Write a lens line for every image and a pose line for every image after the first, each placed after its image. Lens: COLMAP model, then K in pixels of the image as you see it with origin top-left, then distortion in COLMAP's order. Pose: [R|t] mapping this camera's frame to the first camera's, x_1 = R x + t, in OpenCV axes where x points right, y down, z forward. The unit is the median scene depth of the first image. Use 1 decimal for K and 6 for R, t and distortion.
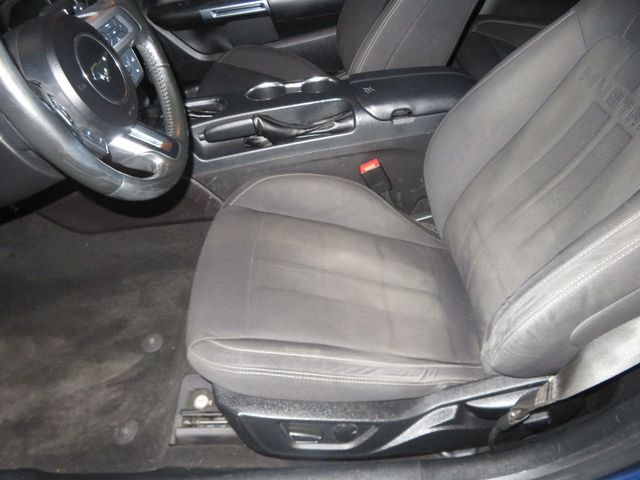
lens RADIAL K [[452.1, 0, 321.1], [0, 452.1, 242.2], [0, 0, 1]] dist [-0.008251, 0.002832]
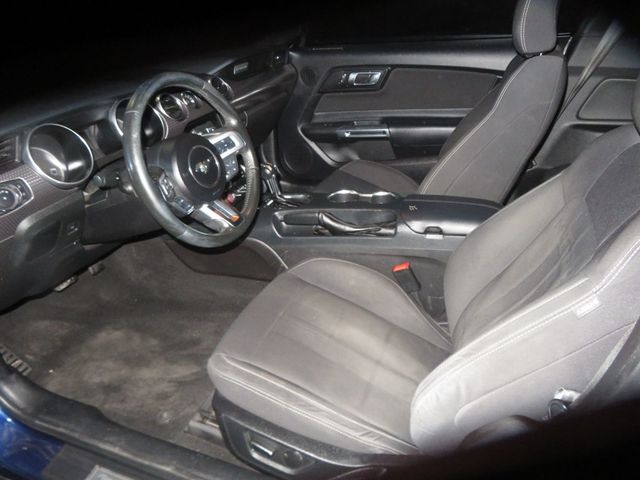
lens RADIAL K [[452.1, 0, 321.1], [0, 452.1, 242.2], [0, 0, 1]] dist [-0.008251, 0.002832]
pose [[0.914743, 0.192909, -0.355009, 0.340120], [-0.264837, 0.949853, -0.166257, 0.027356], [0.305133, 0.246102, 0.919961, -0.204330]]
